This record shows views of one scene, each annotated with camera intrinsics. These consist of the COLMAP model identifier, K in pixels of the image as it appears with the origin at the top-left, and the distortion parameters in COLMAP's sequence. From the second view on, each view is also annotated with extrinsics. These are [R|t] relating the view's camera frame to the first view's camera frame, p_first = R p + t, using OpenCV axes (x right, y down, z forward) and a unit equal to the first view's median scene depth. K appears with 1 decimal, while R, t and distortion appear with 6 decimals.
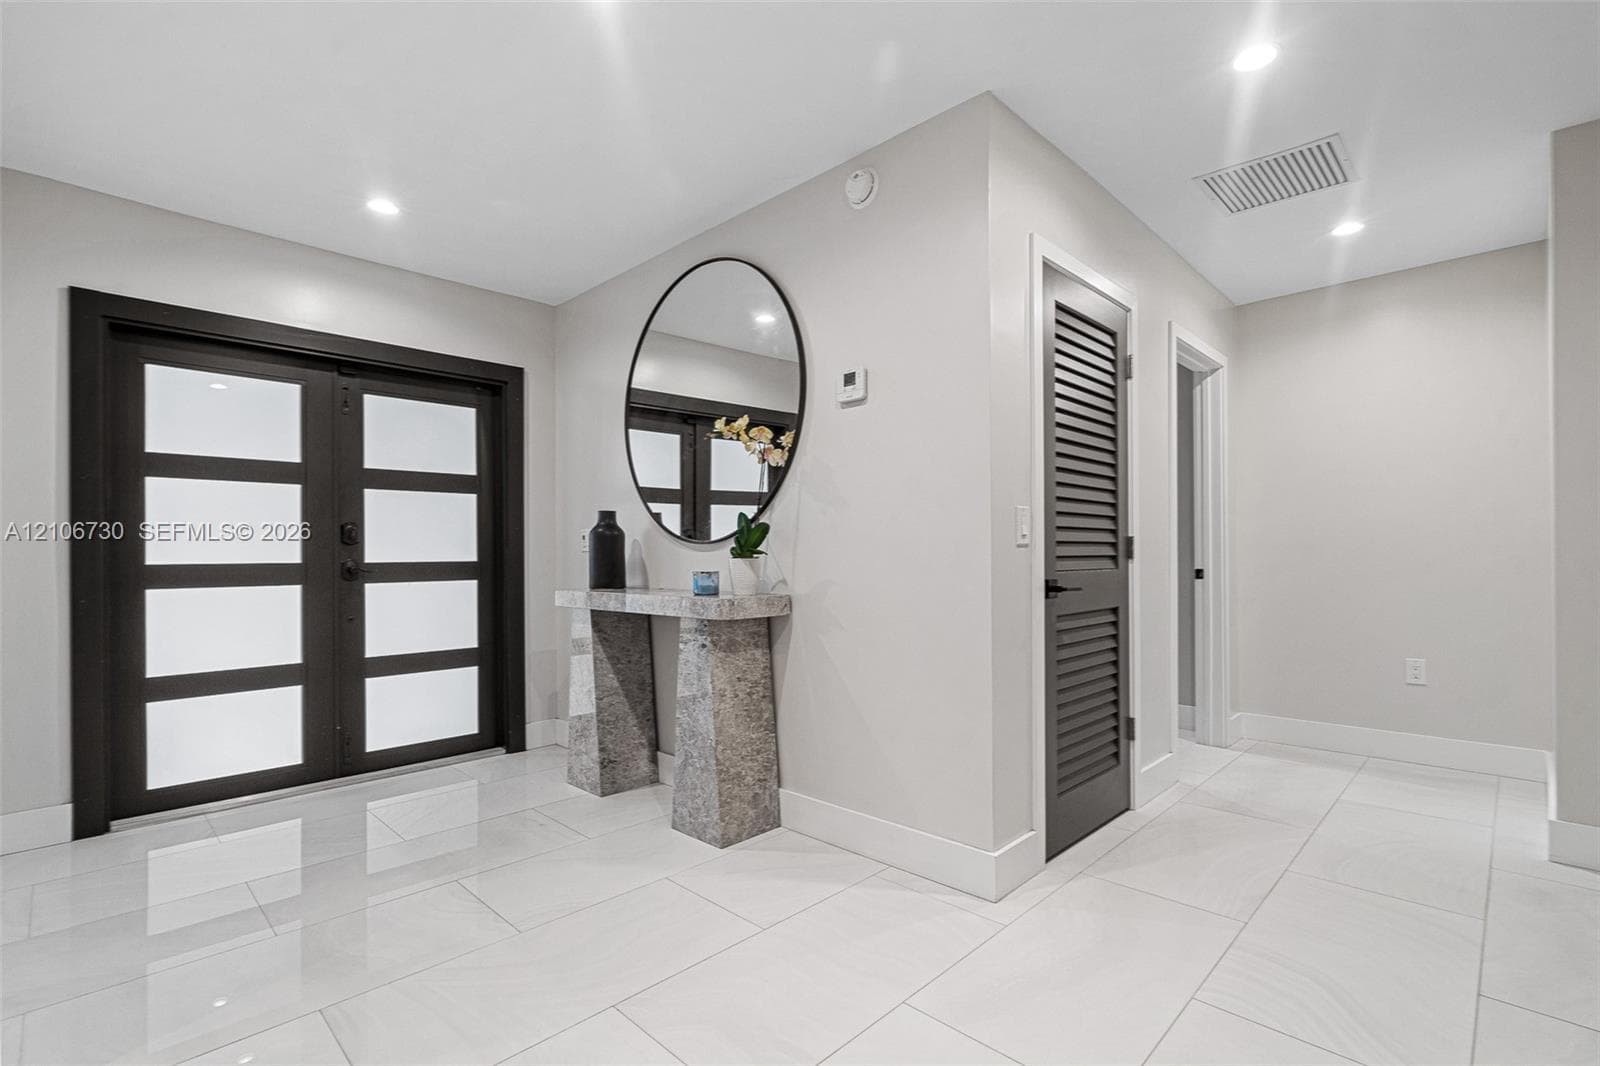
lens RADIAL K [[732.2, 0, 834.3], [0, 732.2, 549.4], [0, 0, 1]] dist [-0.004165, -0.000998]
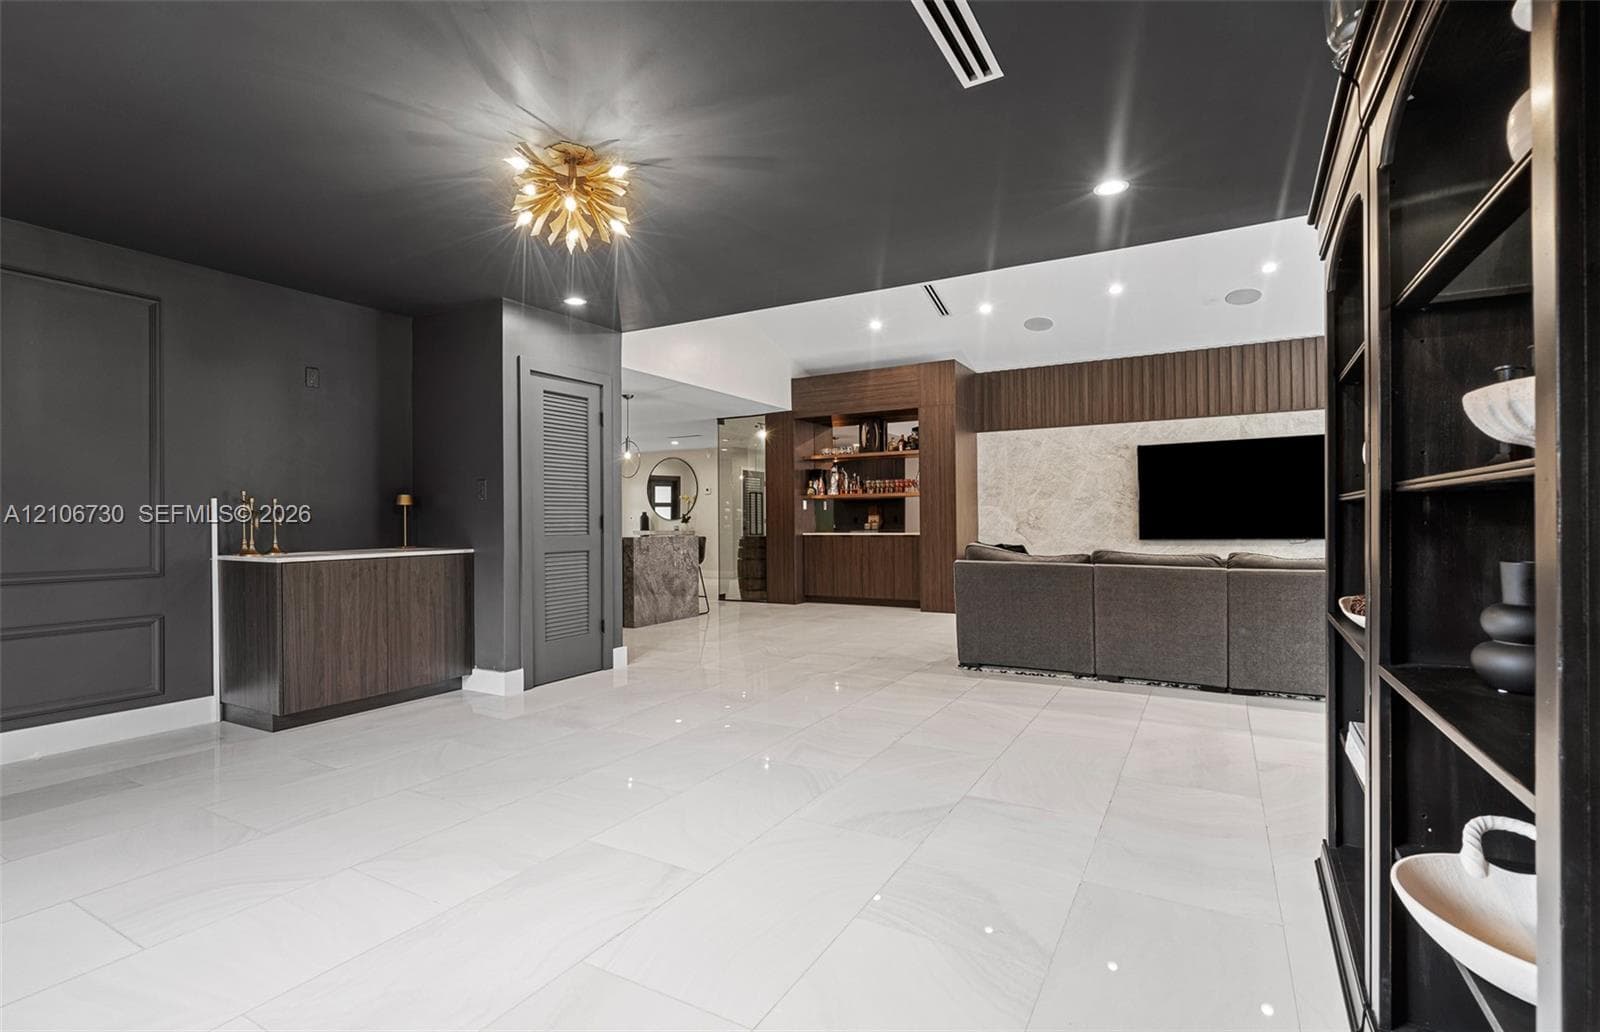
lens RADIAL K [[741.1, 0, 810.4], [0, 741.1, 514.2], [0, 0, 1]] dist [-0.003392, -0.000461]
pose [[0.965765, 0.005183, 0.259366, -0.522183], [-0.004700, 0.999986, -0.002483, -0.033834], [-0.259375, 0.001179, 0.965776, -3.548402]]
